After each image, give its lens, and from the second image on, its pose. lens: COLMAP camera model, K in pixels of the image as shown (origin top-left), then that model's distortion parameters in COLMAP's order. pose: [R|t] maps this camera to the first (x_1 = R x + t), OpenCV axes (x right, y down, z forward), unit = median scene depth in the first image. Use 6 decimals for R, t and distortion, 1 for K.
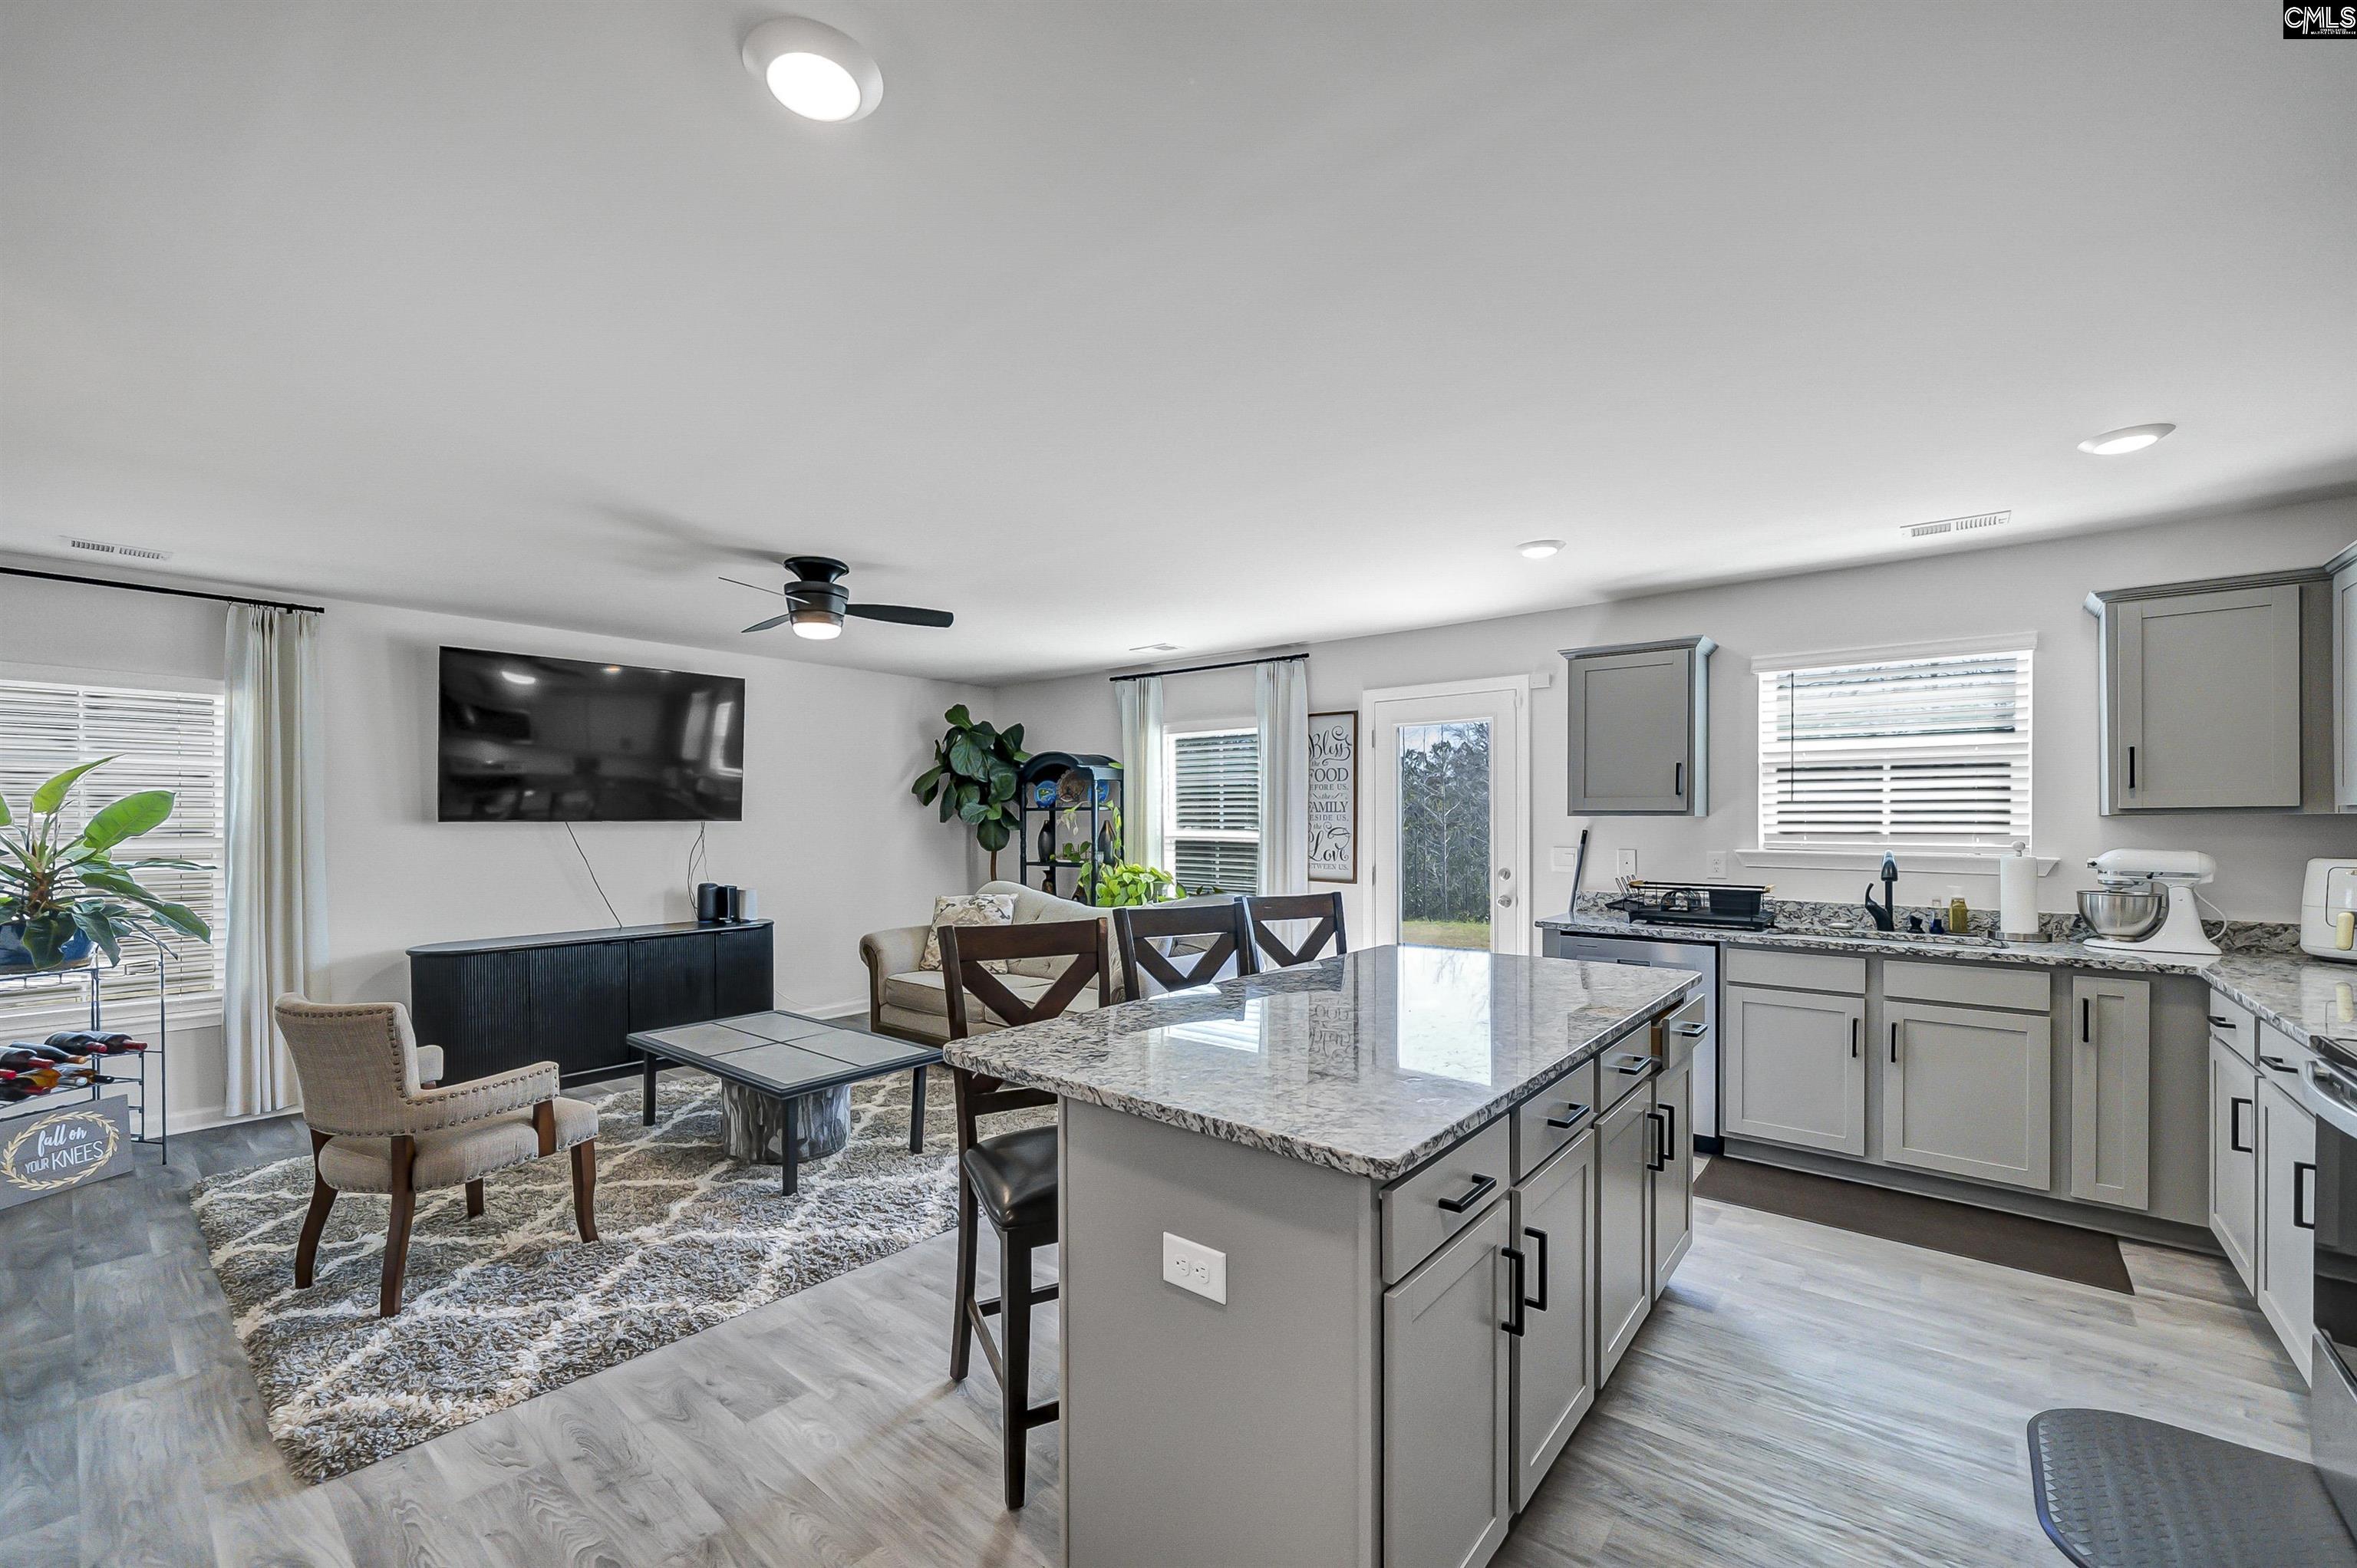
lens RADIAL K [[960.7, 0, 1142.0], [0, 960.7, 819.1], [0, 0, 1]] dist [-0.002265, -0.000052]
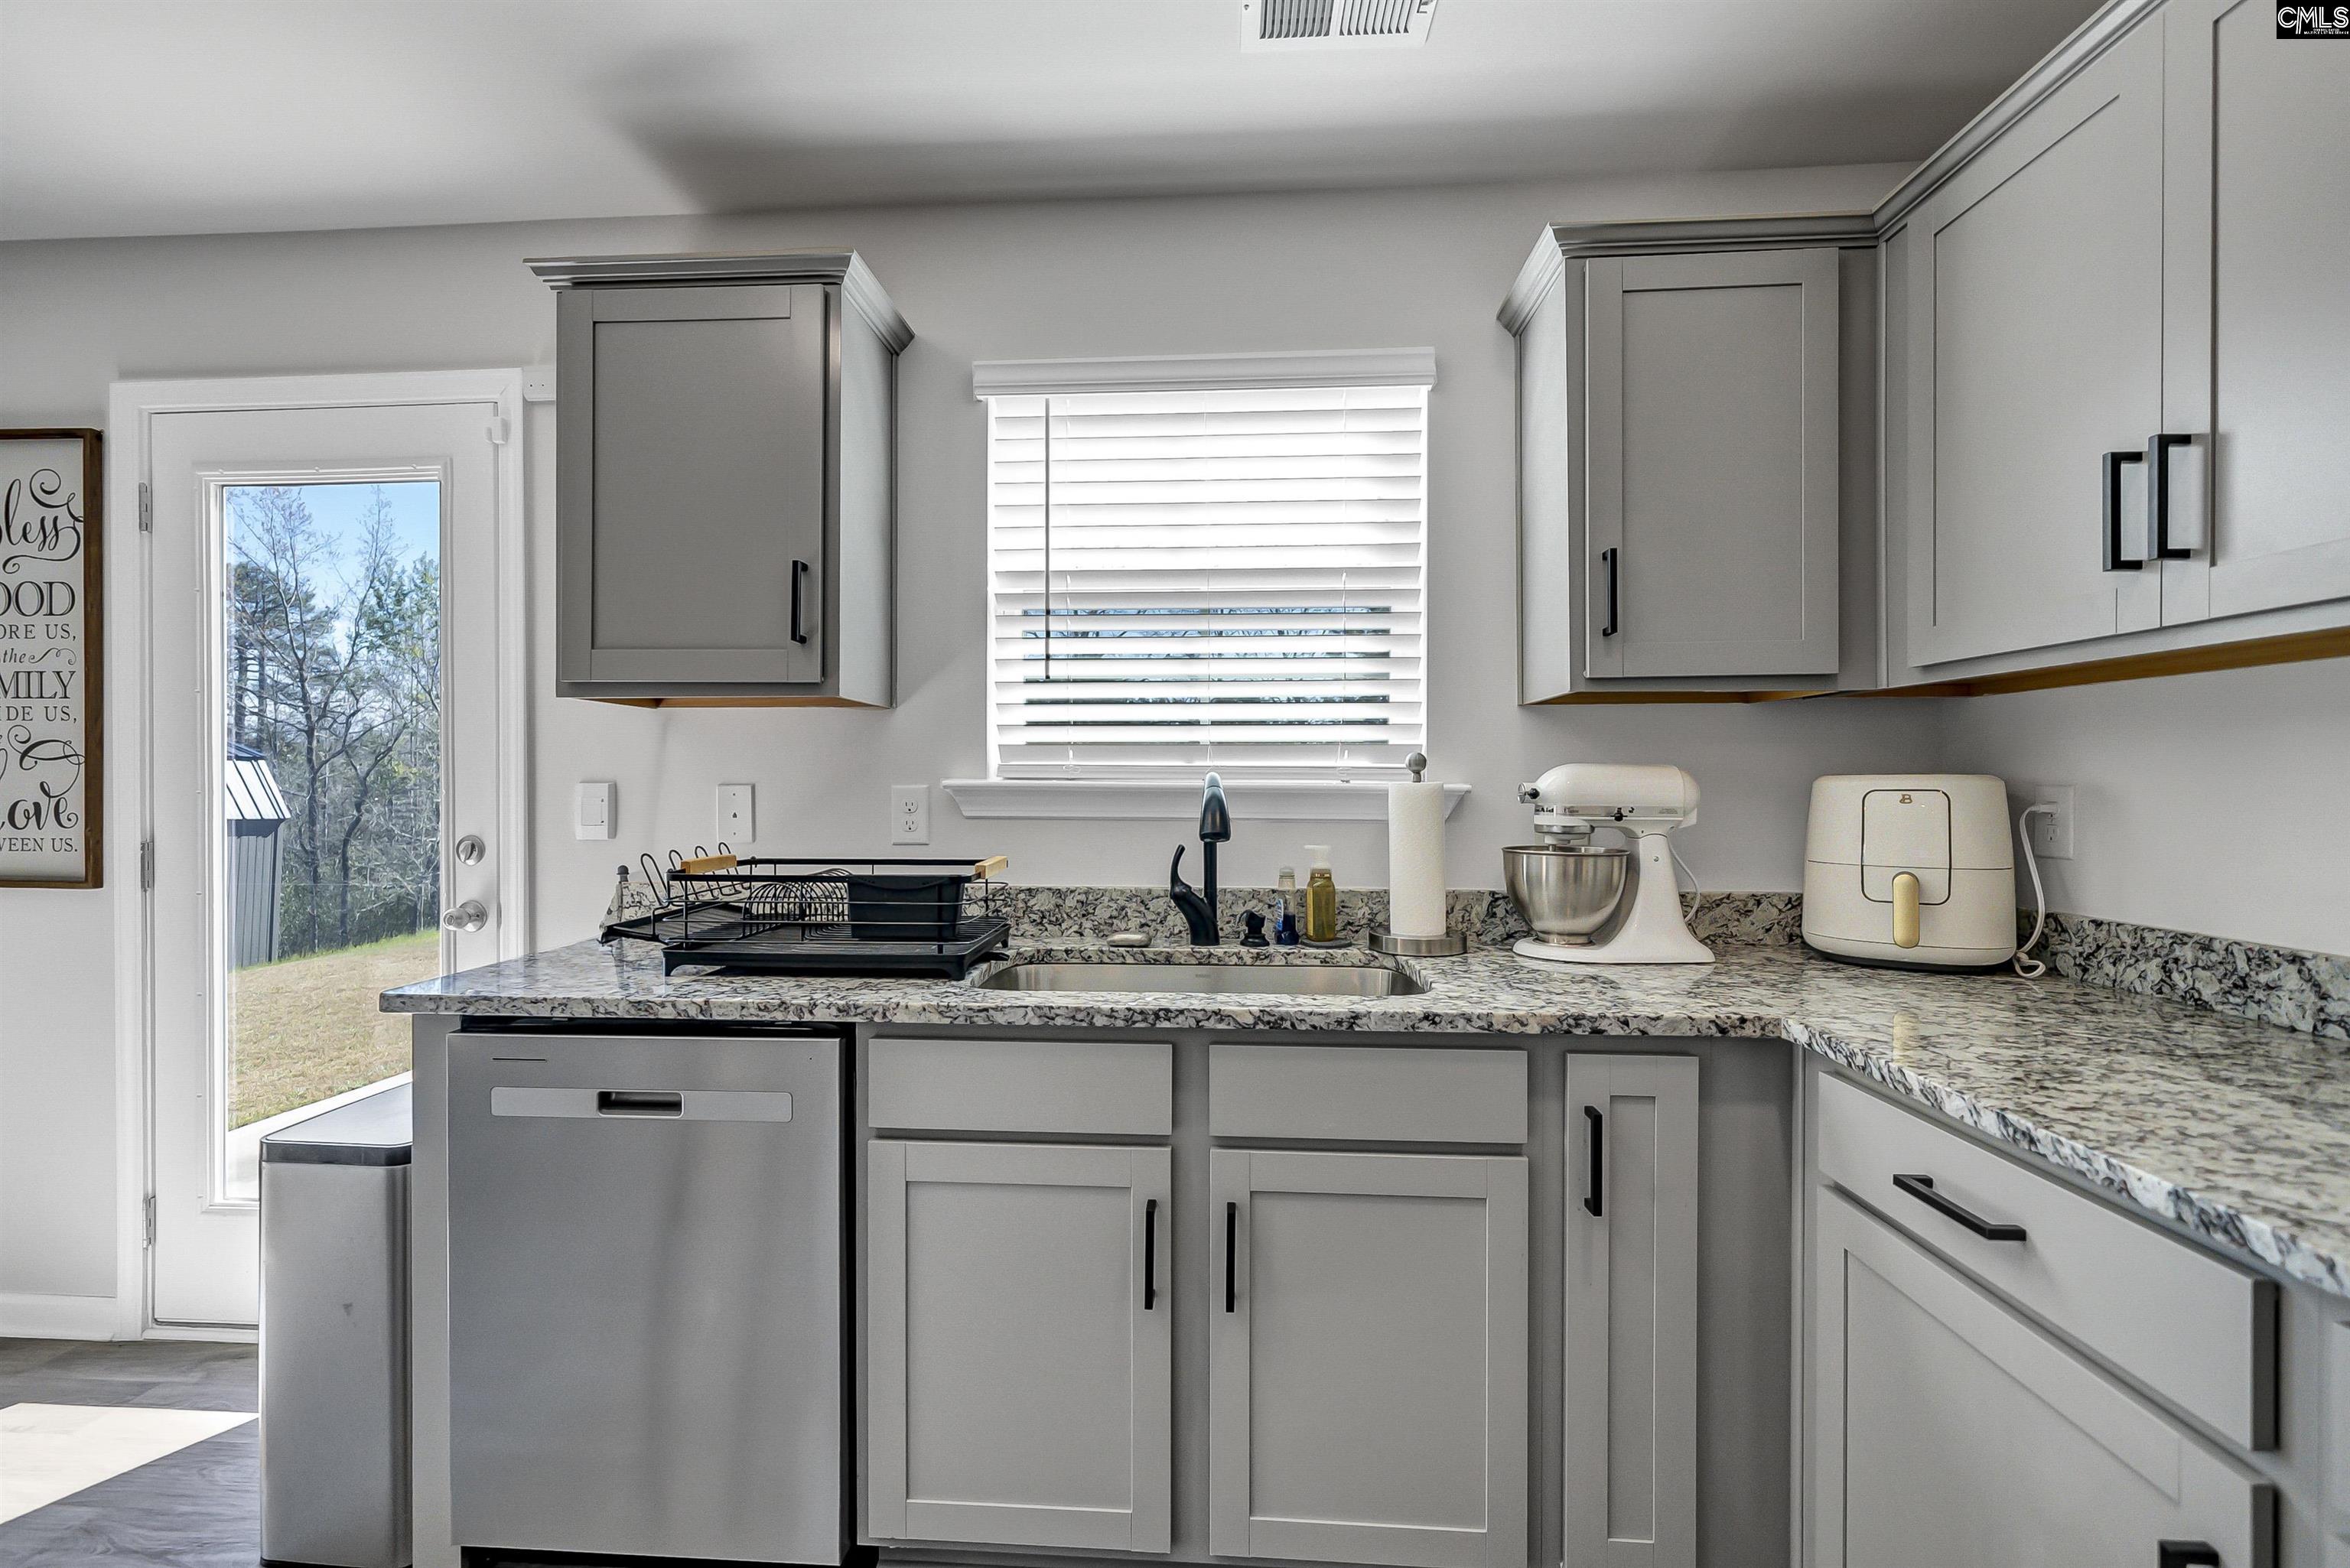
lens RADIAL K [[997.8, 0, 1138.7], [0, 997.8, 782.4], [0, 0, 1]] dist [0.000650, -0.000281]
pose [[0.816296, -0.000931, 0.577632, 0.475950], [0.000462, 0.999999, 0.000960, 0.036722], [-0.577633, -0.000517, 0.816296, 0.633363]]
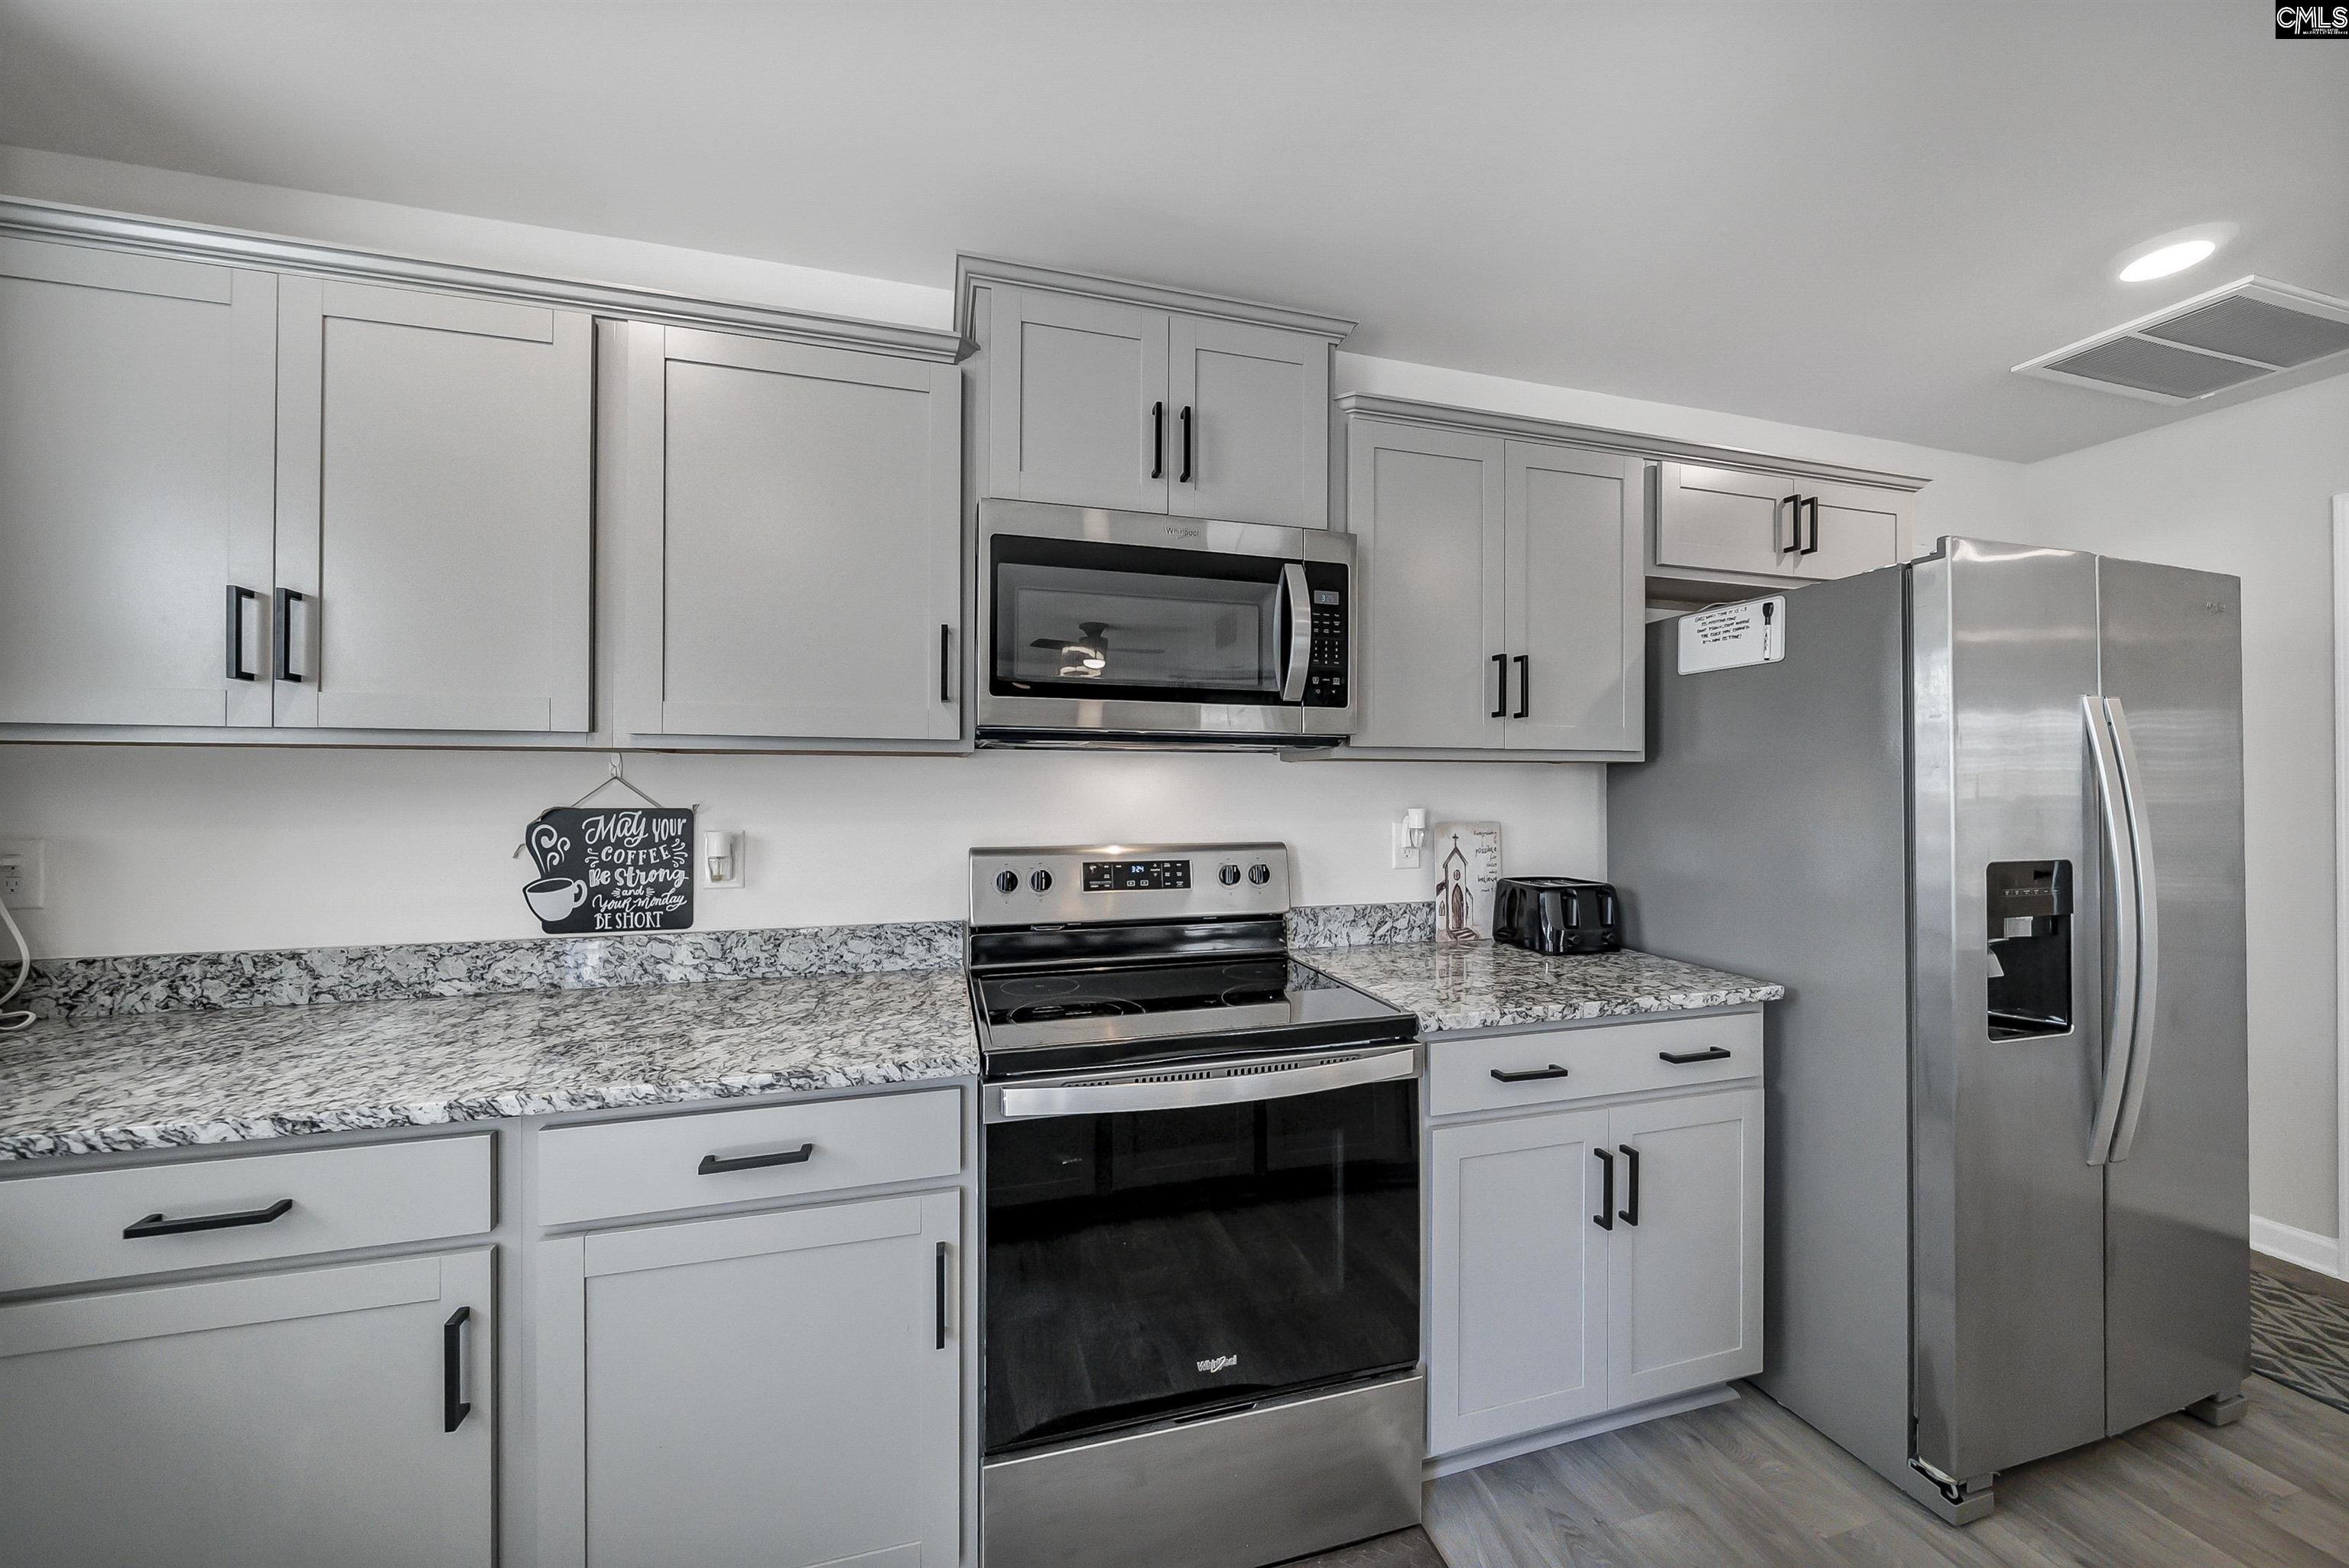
lens RADIAL K [[817.3, 0, 1179.0], [0, 817.3, 773.6], [0, 0, 1]] dist [-0.005345, -0.000002]
pose [[-0.828217, 0.006355, 0.560372, 0.408792], [0.000146, 0.999938, -0.011123, 0.011965], [-0.560408, -0.009130, -0.828166, 0.772785]]
